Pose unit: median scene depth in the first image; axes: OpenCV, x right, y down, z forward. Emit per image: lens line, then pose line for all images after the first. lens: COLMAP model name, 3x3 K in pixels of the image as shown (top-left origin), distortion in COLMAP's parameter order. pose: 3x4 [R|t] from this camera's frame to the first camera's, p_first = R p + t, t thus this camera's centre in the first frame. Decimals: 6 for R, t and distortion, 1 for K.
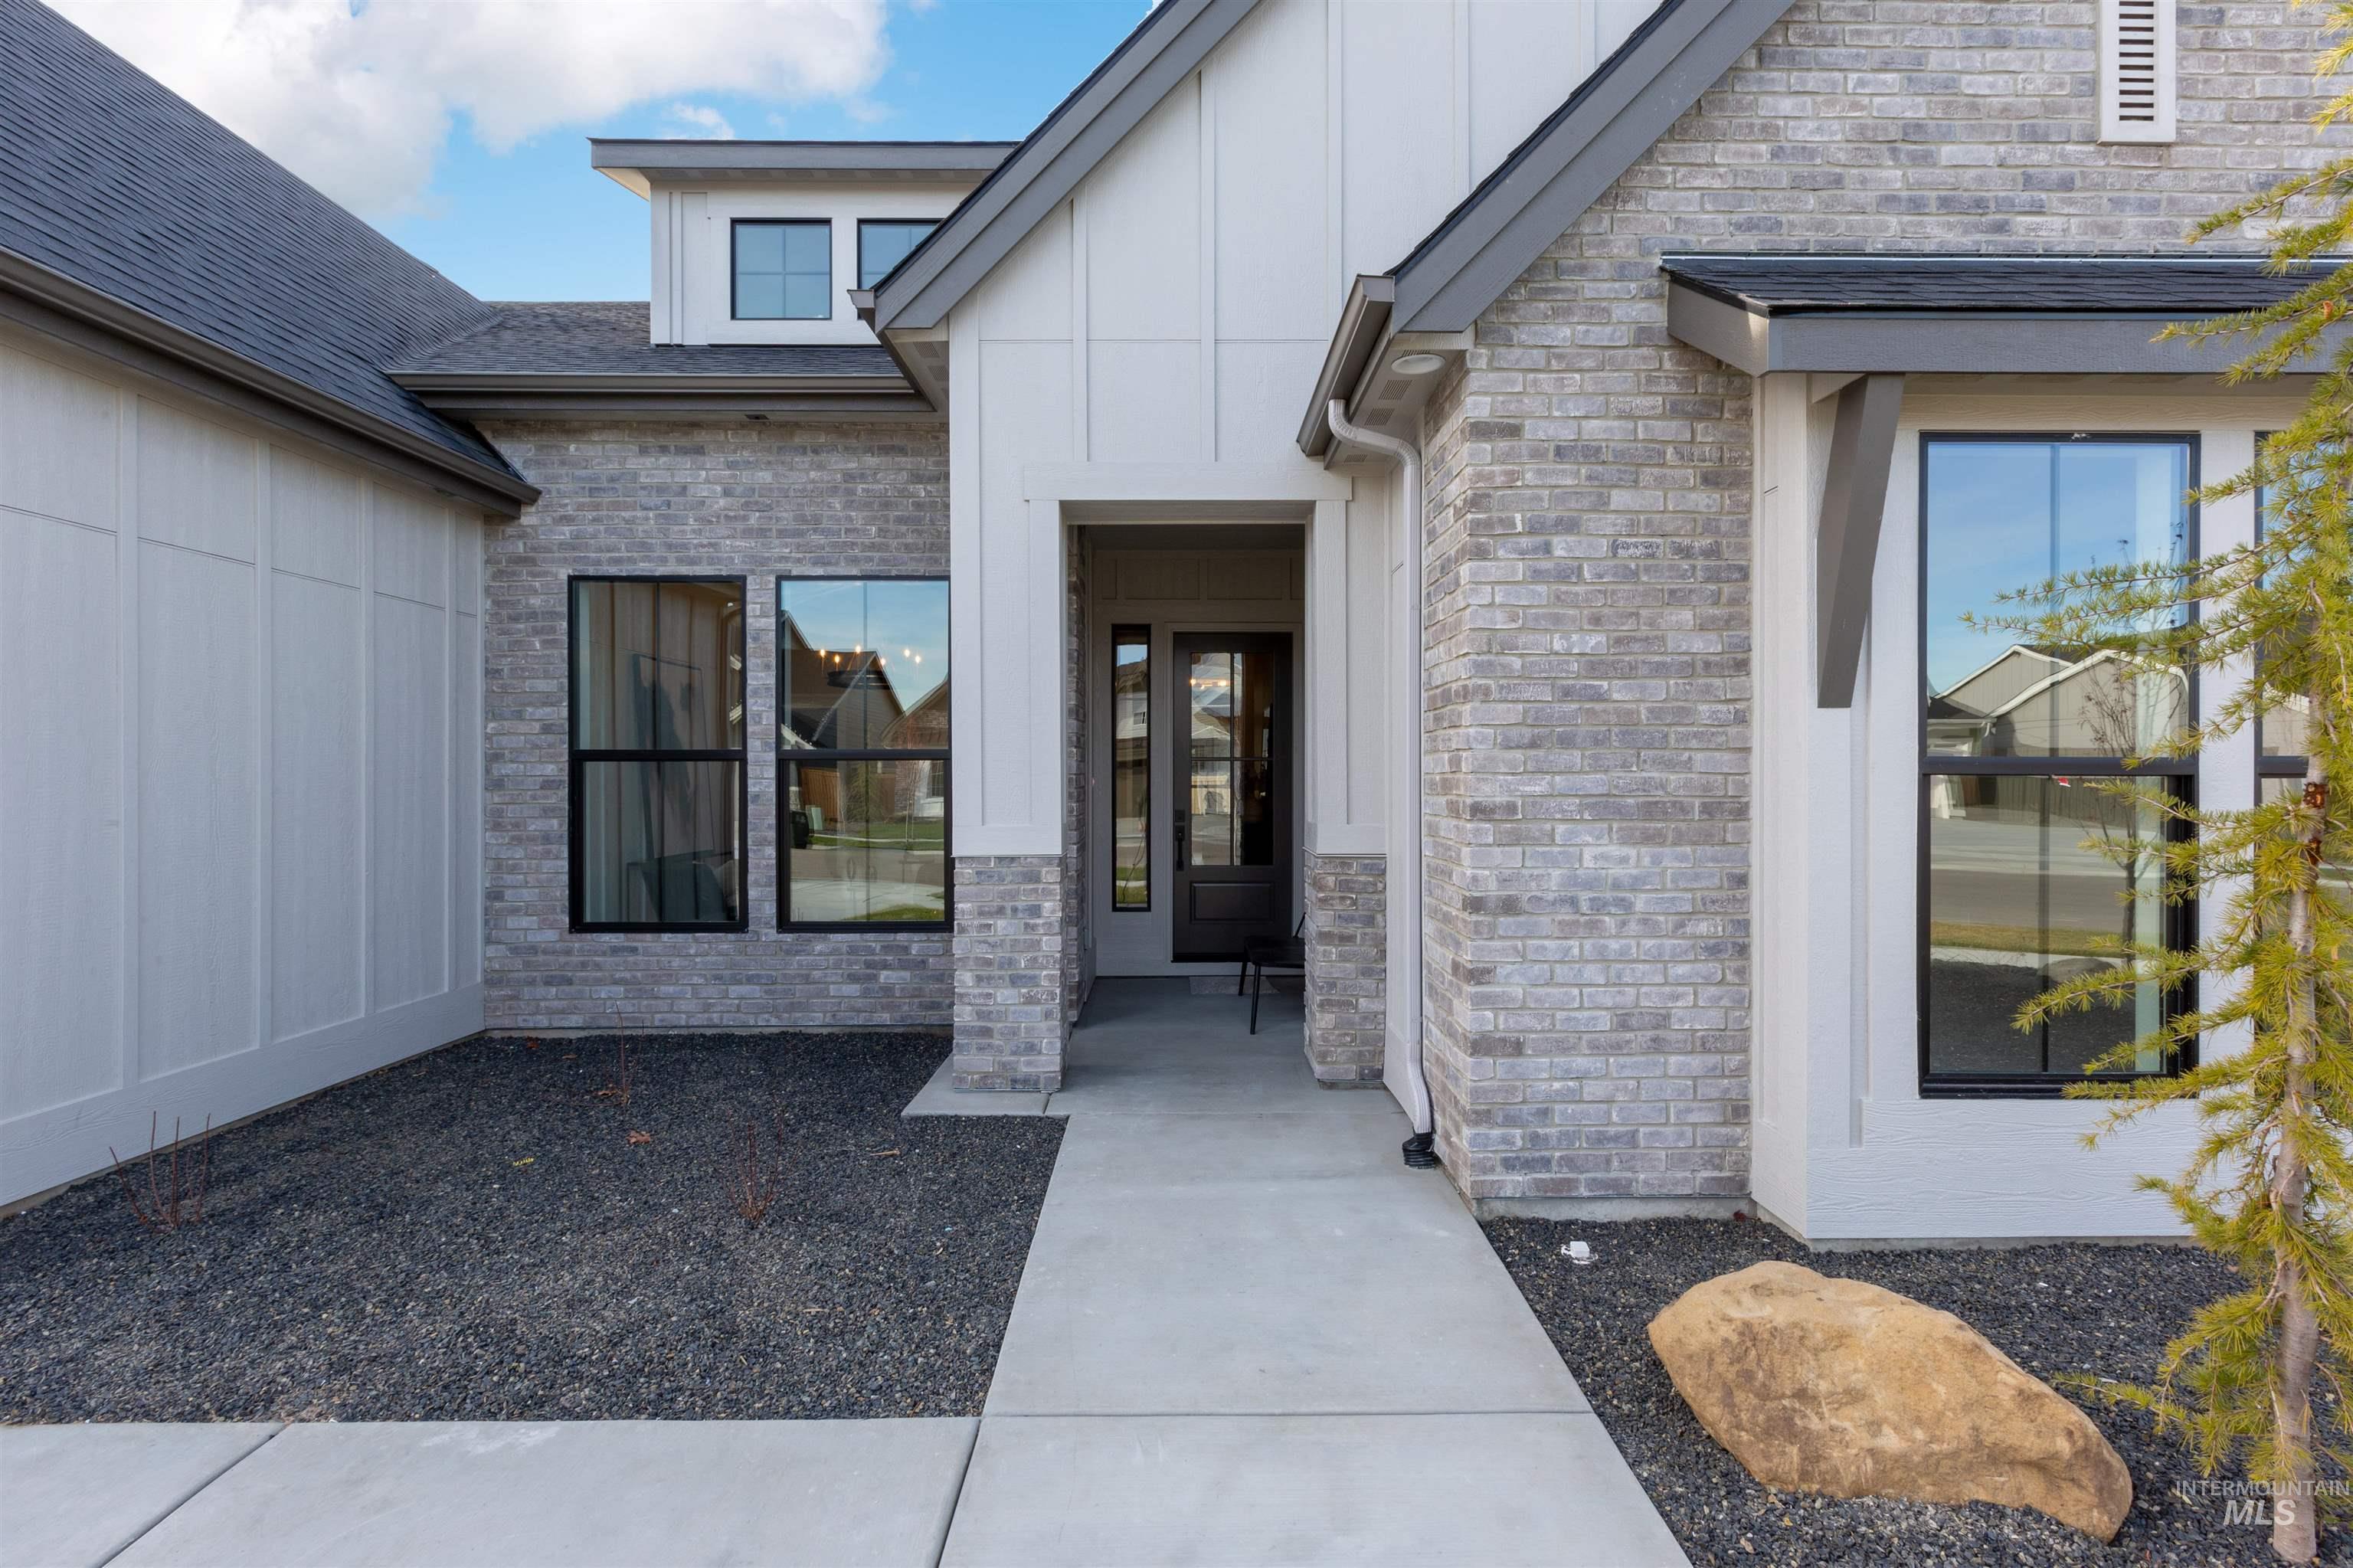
lens RADIAL K [[1046.4, 0, 1194.4], [0, 1046.4, 778.9], [0, 0, 1]] dist [-0.006401, 0.002215]
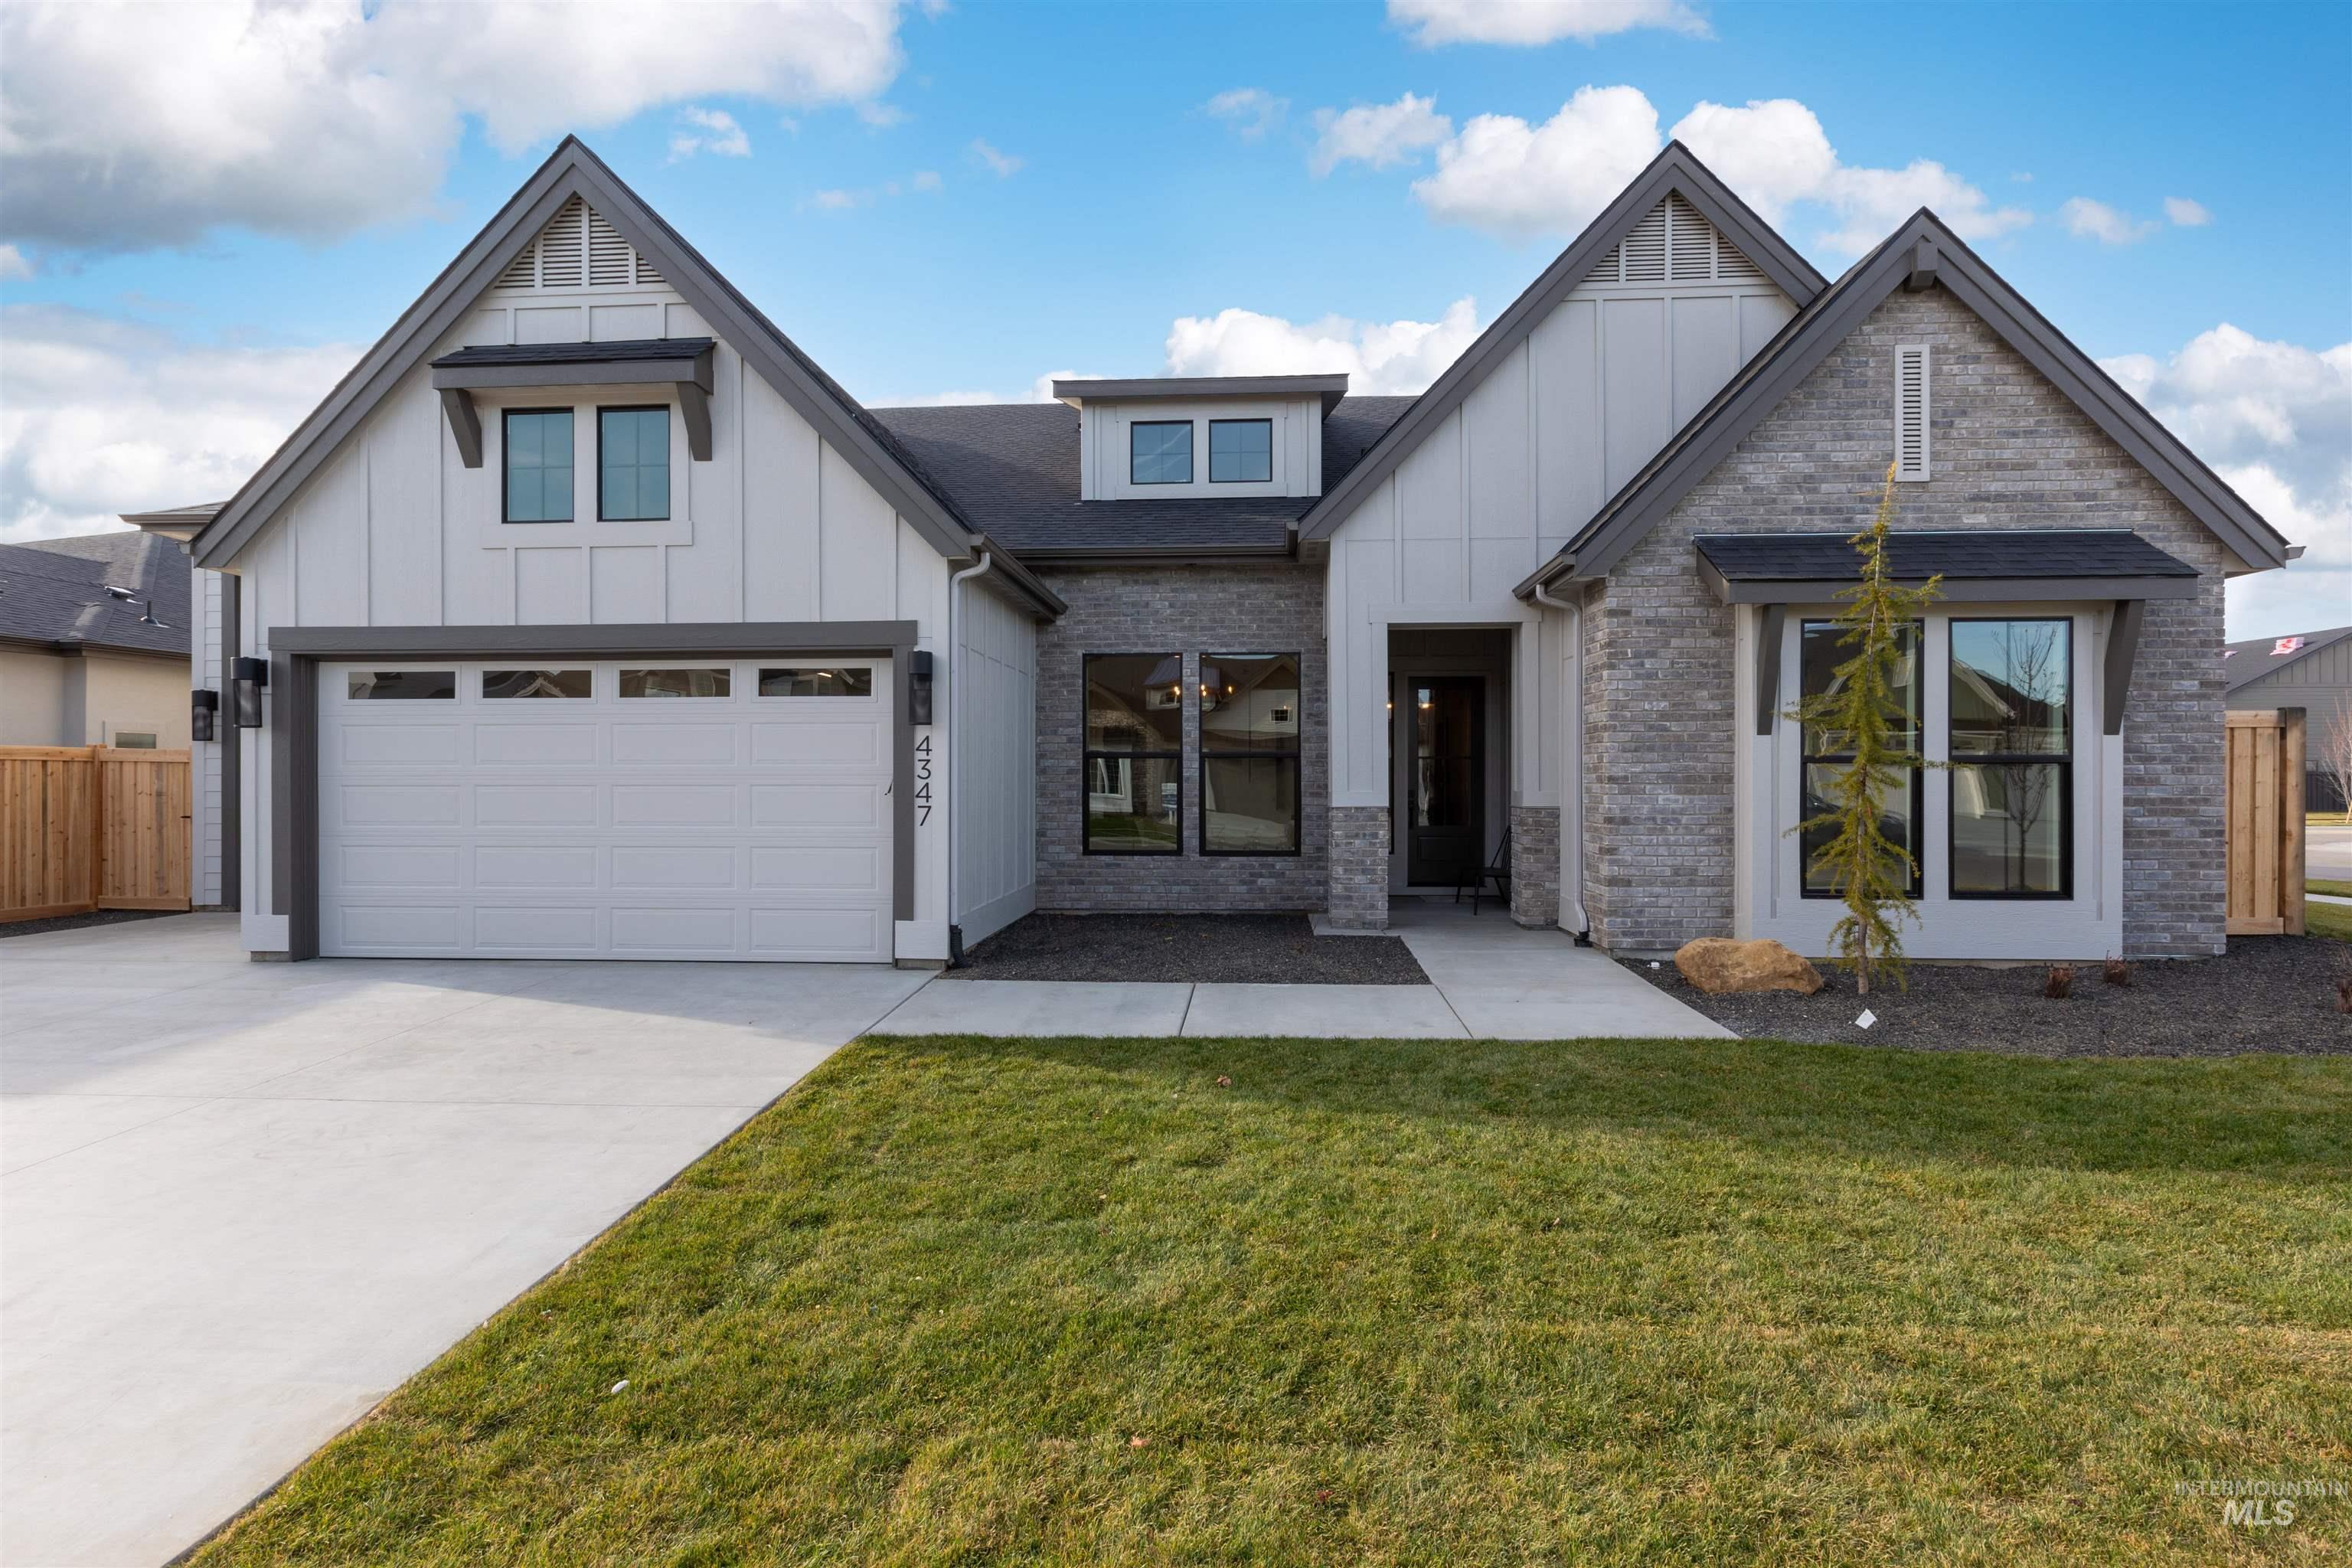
lens RADIAL K [[1111.8, 0, 1199.3], [0, 1111.8, 777.5], [0, 0, 1]] dist [-0.010947, 0.000379]
pose [[0.996810, 0.001130, -0.079802, -0.430250], [-0.001271, 0.999998, -0.001715, 0.031839], [0.079800, 0.001811, 0.996809, -1.484090]]
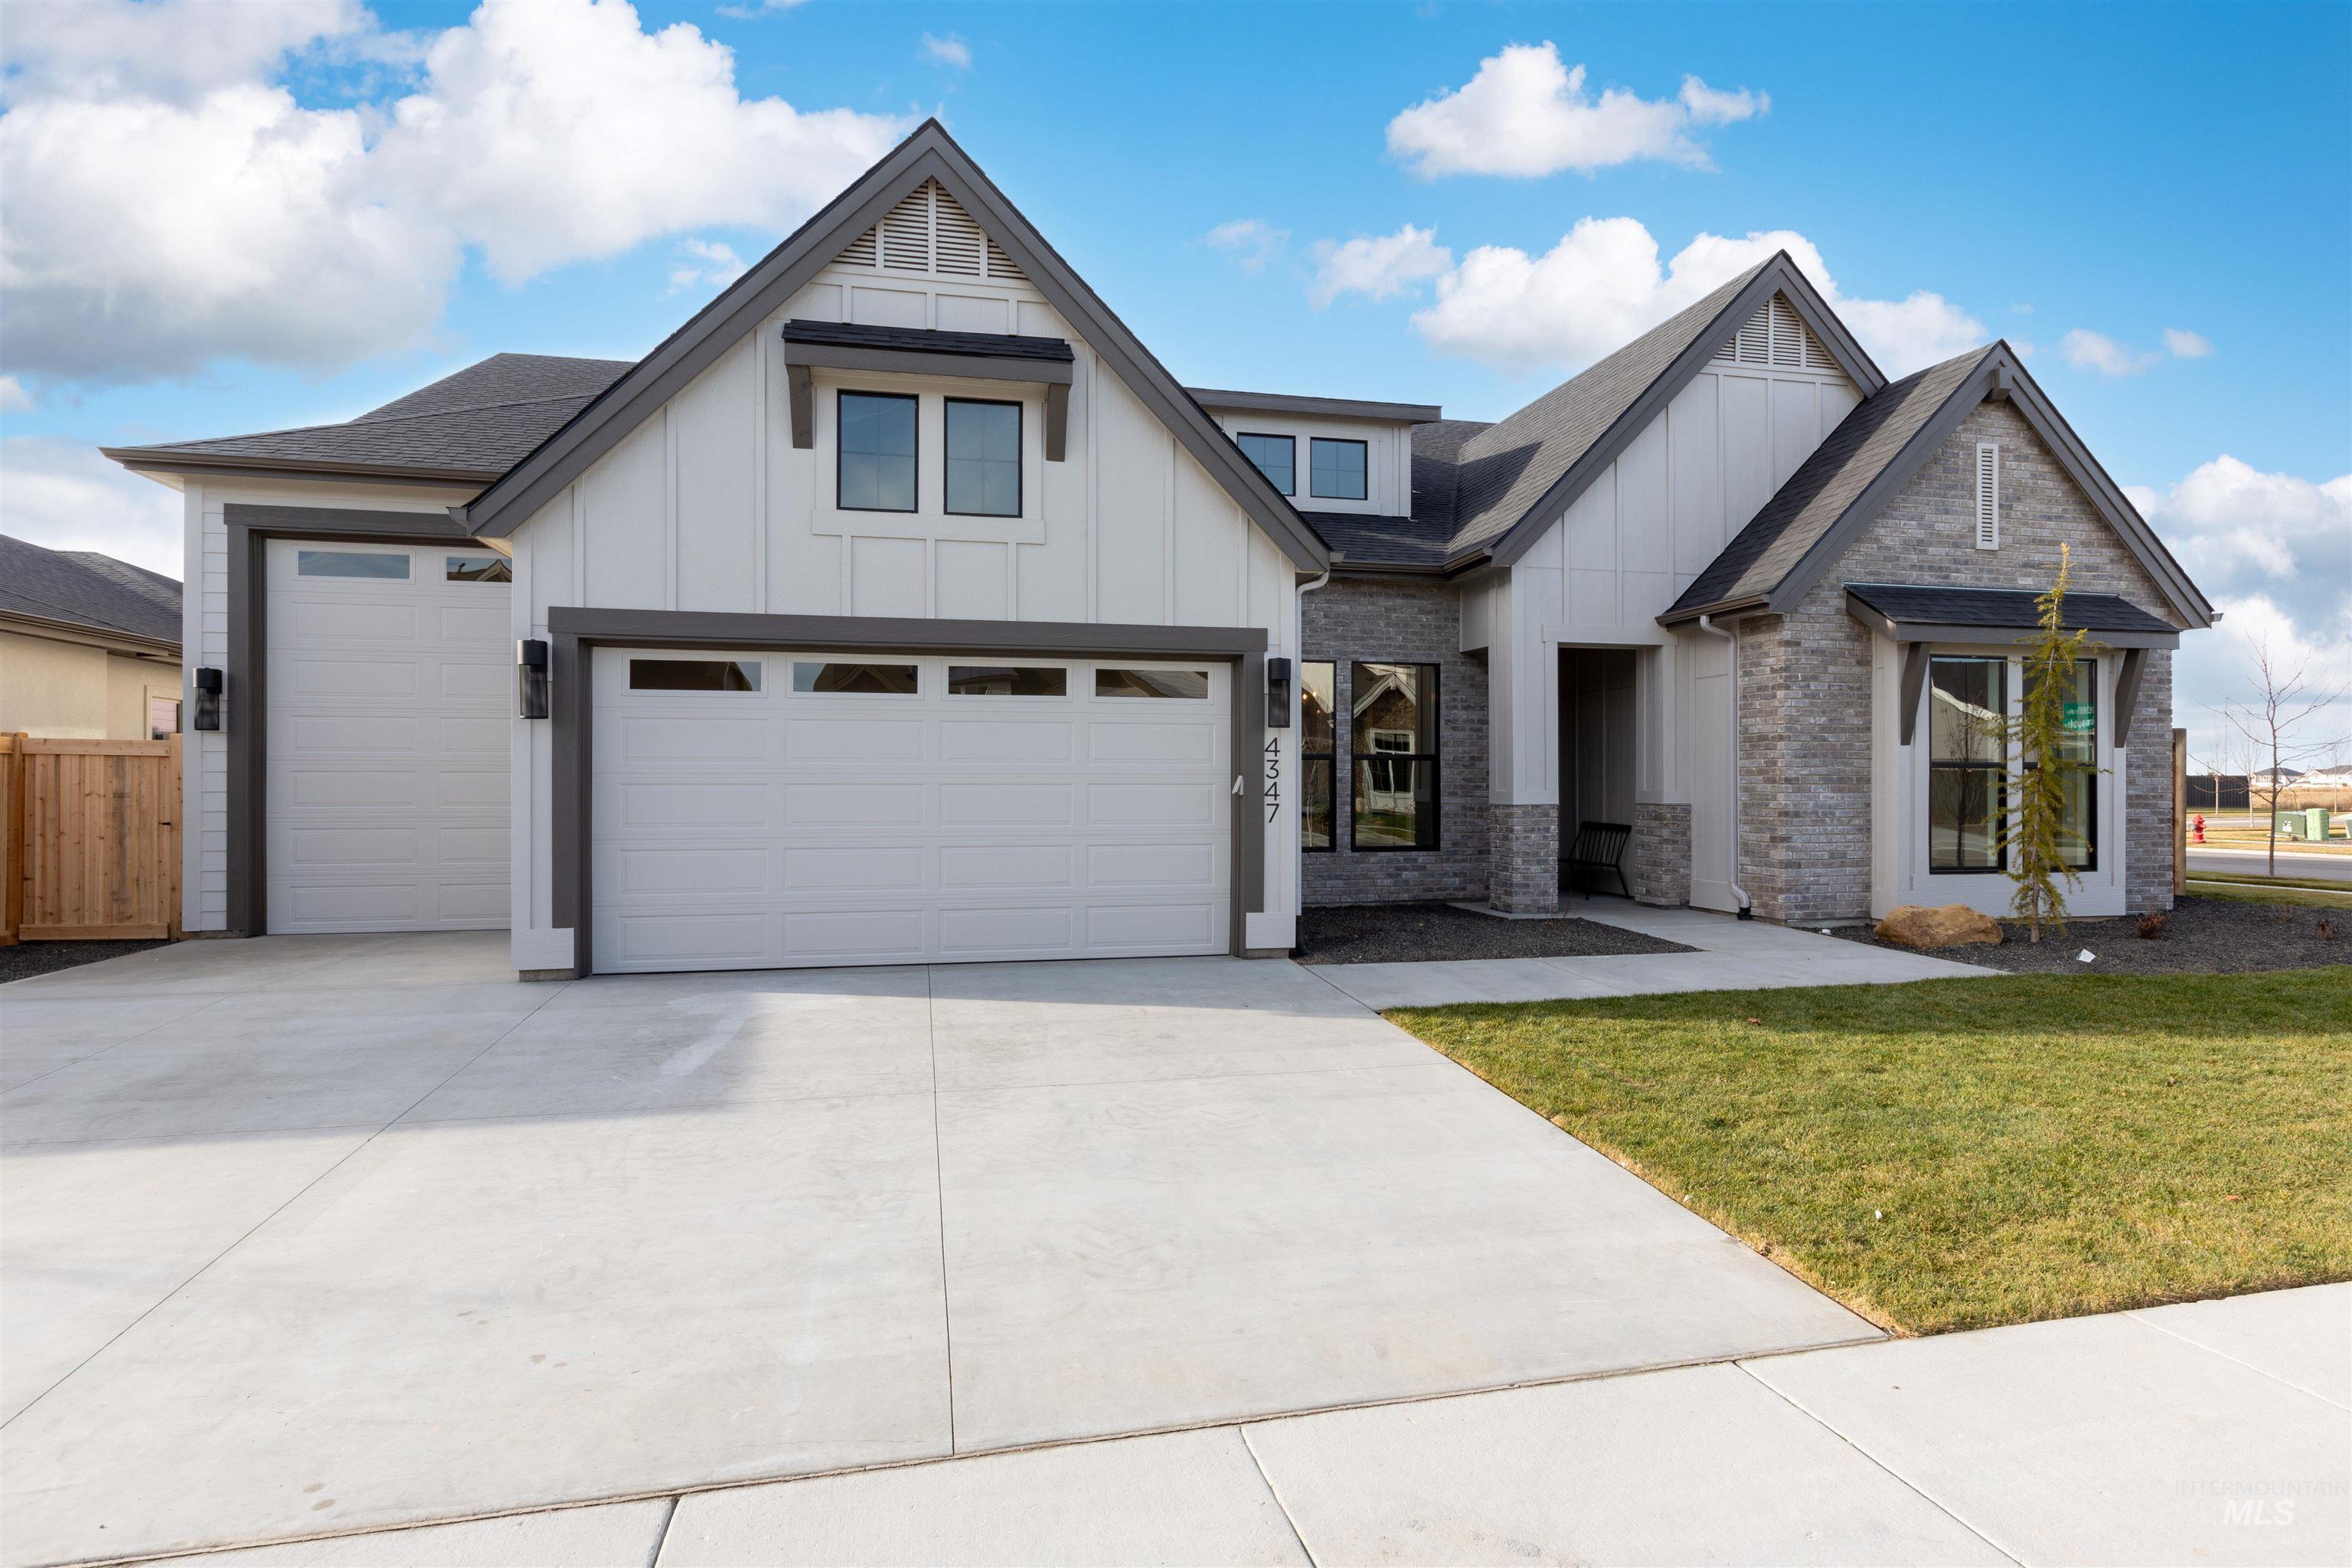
lens RADIAL K [[1184.9, 0, 1186.7], [0, 1184.9, 778.9], [0, 0, 1]] dist [-0.009343, 0.001135]
pose [[0.980351, 0.003672, 0.197228, -1.900879], [-0.002995, 0.999989, -0.003731, 0.043378], [-0.197239, 0.003067, 0.980351, -1.755879]]
